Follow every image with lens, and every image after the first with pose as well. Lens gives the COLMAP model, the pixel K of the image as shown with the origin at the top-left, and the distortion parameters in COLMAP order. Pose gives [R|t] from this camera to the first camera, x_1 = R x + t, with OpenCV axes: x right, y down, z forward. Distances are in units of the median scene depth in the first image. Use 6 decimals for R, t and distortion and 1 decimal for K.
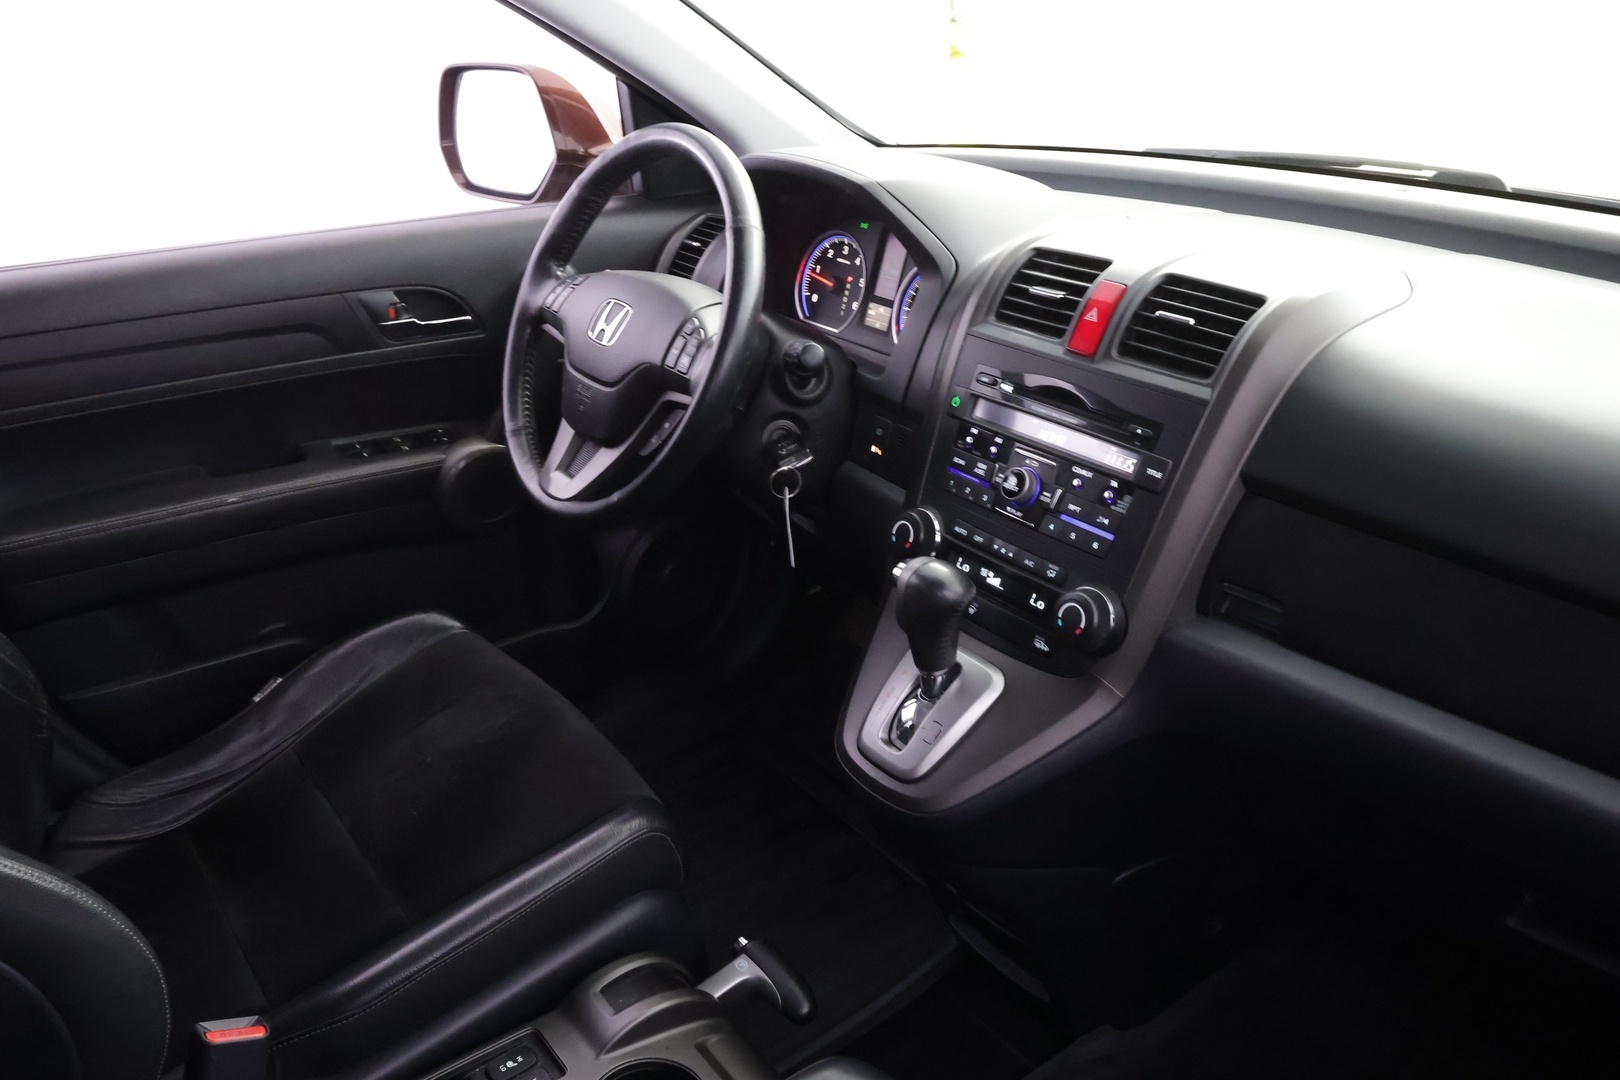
lens RADIAL K [[1258.5, 0, 812.4], [0, 1258.5, 532.9], [0, 0, 1]] dist [-0.002120, -0.019781]
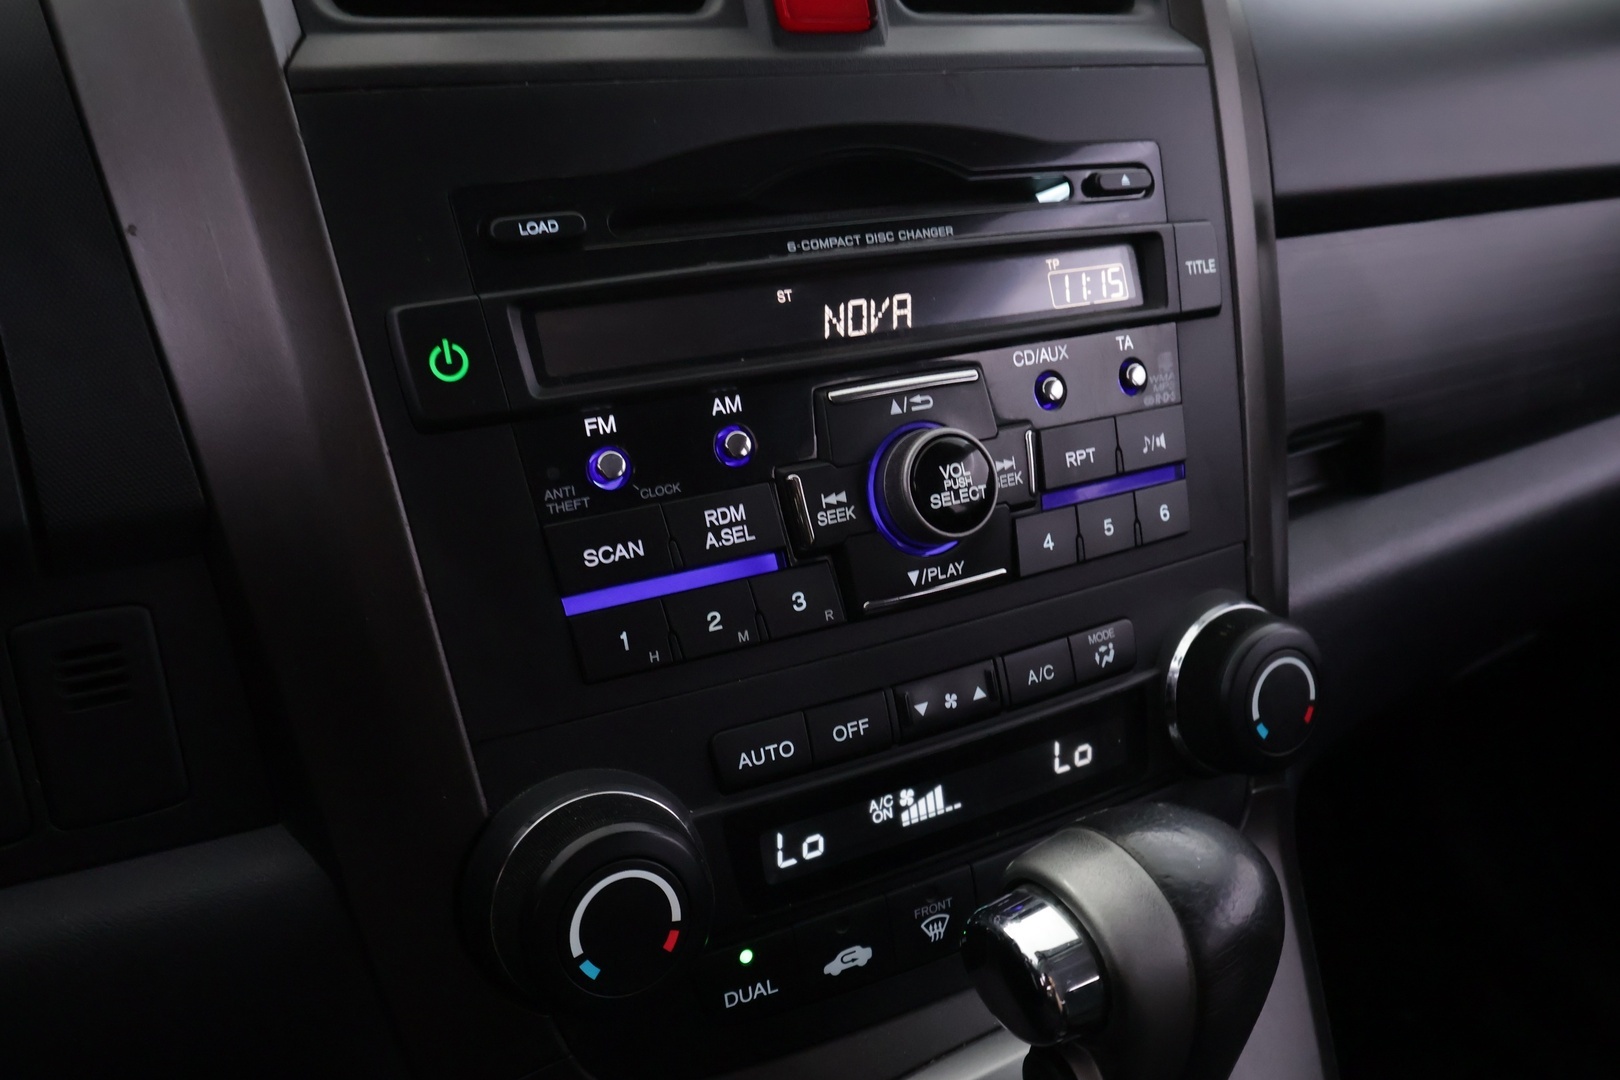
lens RADIAL K [[1258.5, 0, 806.9], [0, 1258.5, 555.0], [0, 0, 1]] dist [-0.002120, -0.019781]
pose [[0.137871, -0.429114, 0.892666, -0.103210], [0.379507, 0.855375, 0.352574, -0.125193], [-0.914859, 0.290163, 0.280783, 0.837428]]
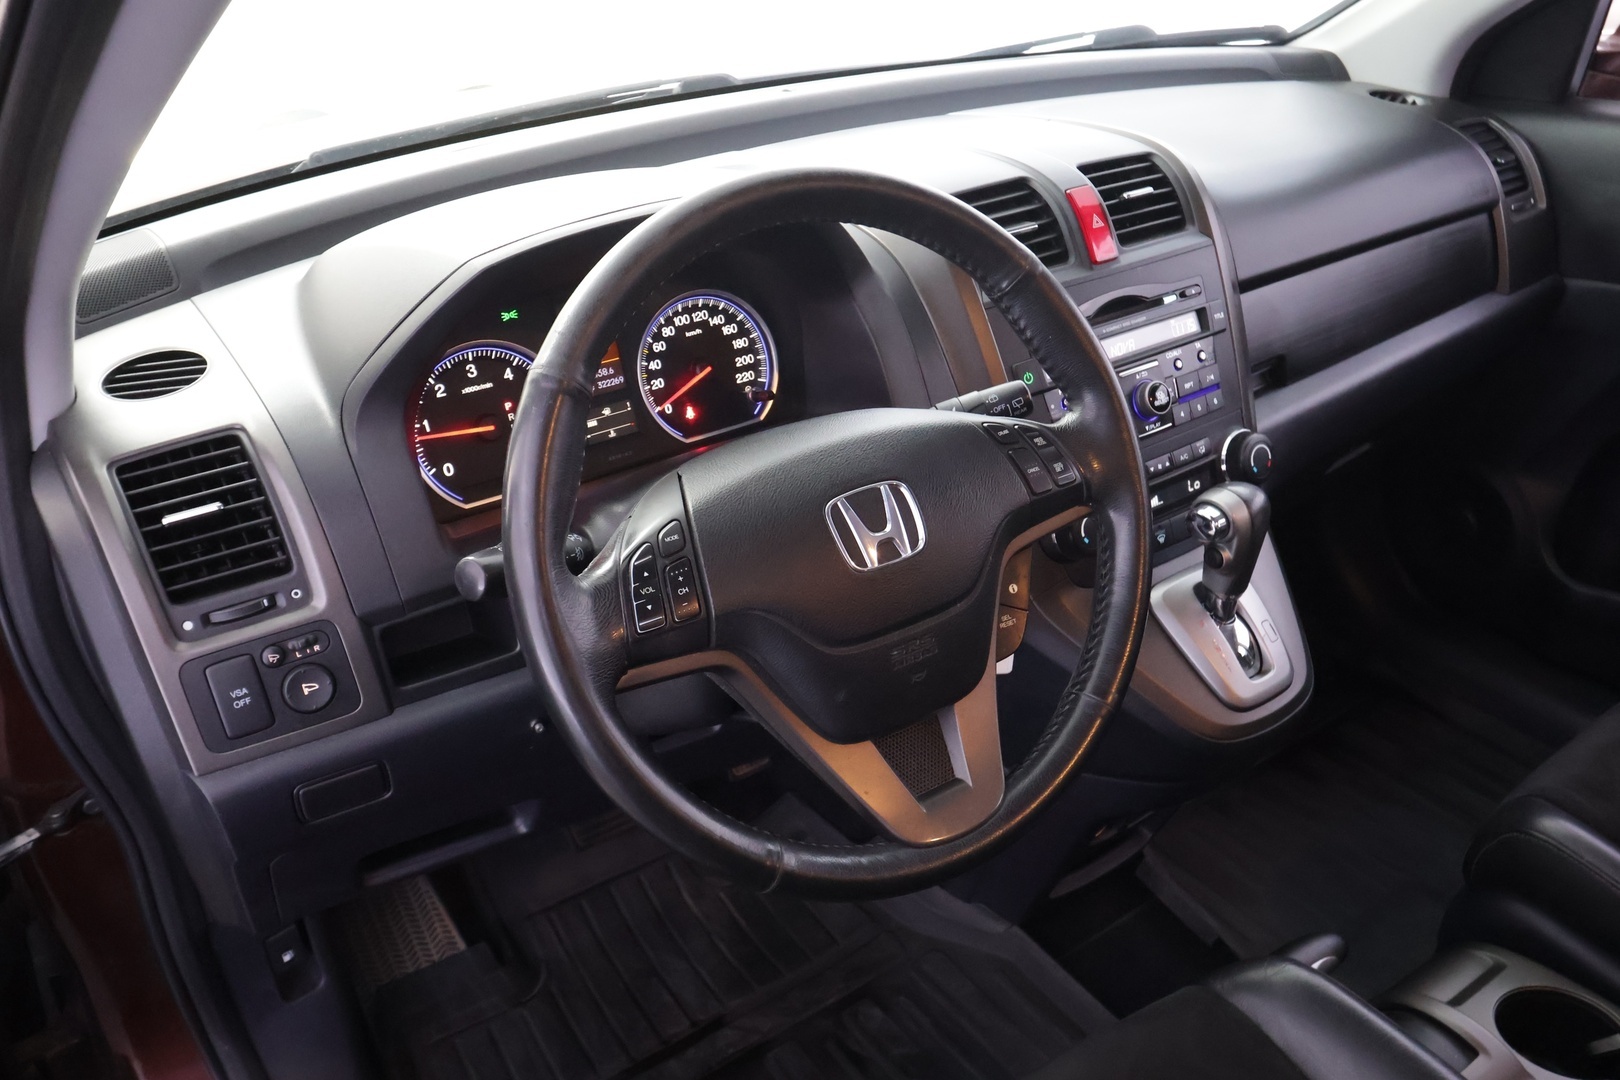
lens RADIAL K [[1258.5, 0, 818.6], [0, 1258.5, 537.4], [0, 0, 1]] dist [-0.002120, -0.019781]
pose [[0.039057, -0.469728, 0.881947, -0.676670], [0.449883, 0.796371, 0.404226, -0.412897], [-0.892233, 0.380985, 0.242427, 0.914544]]
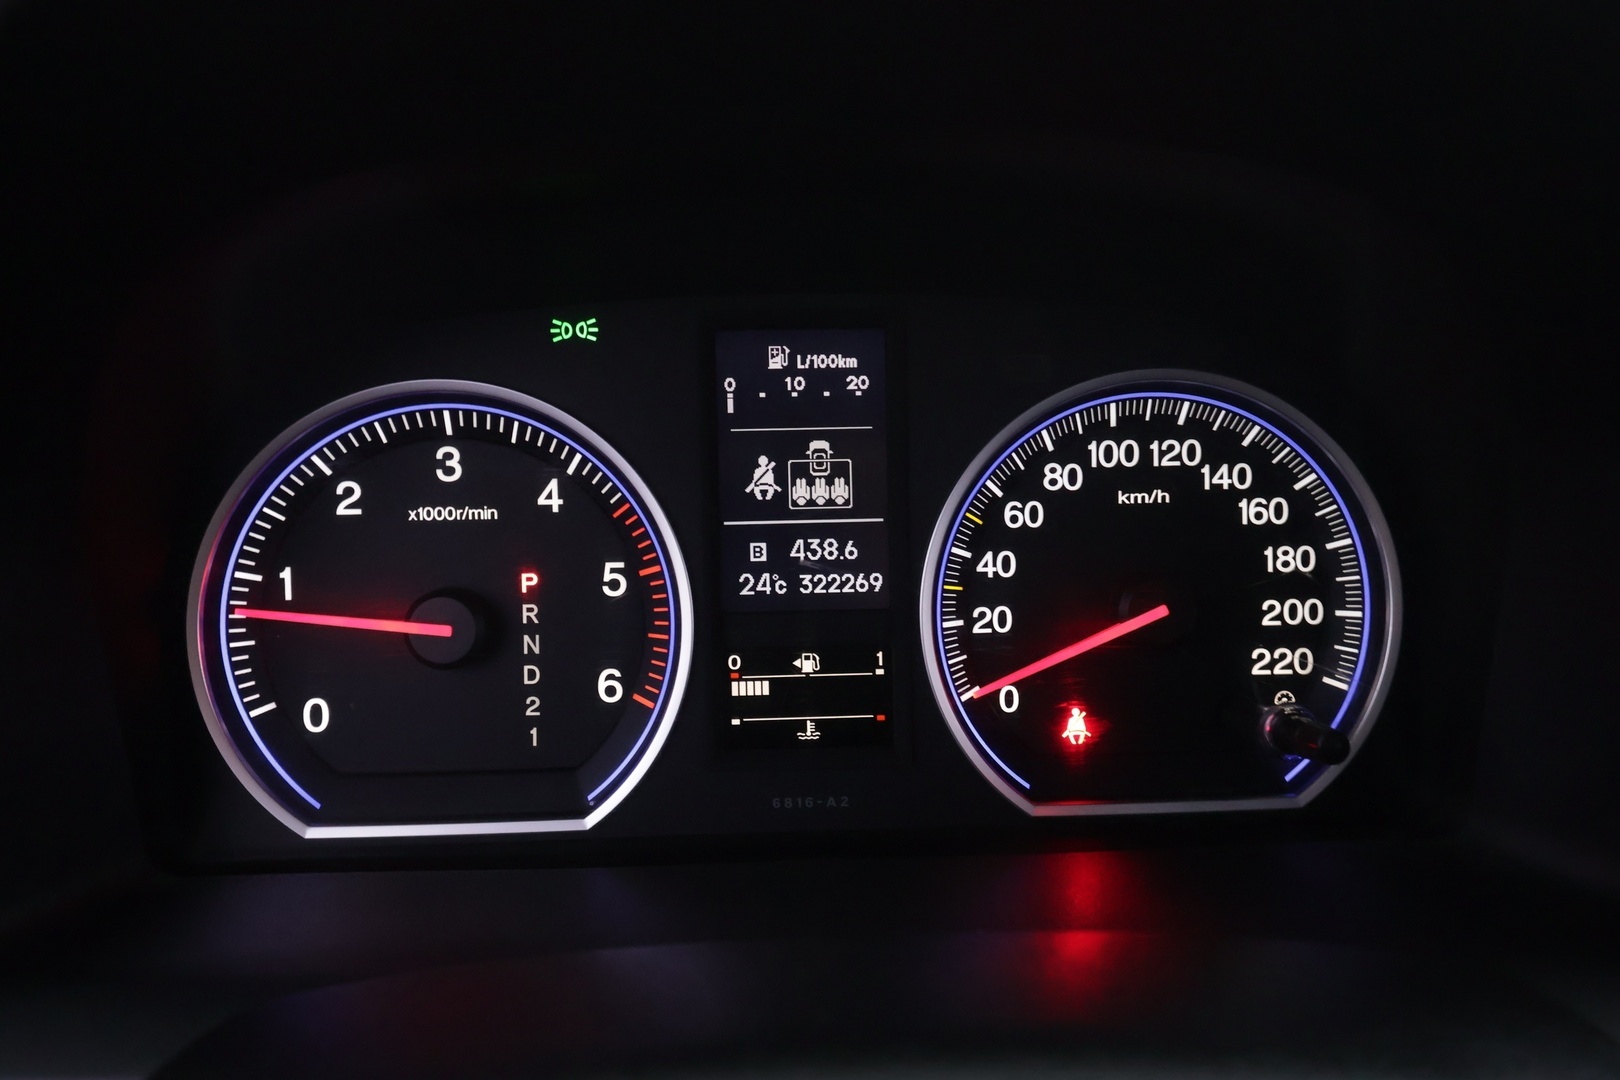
lens RADIAL K [[1258.5, 0, 805.6], [0, 1258.5, 542.8], [0, 0, 1]] dist [-0.002120, -0.019781]
pose [[0.561766, -0.260864, 0.785092, -0.141536], [0.347939, 0.935474, 0.061867, -0.254183], [-0.750571, 0.238410, 0.616282, 1.026434]]
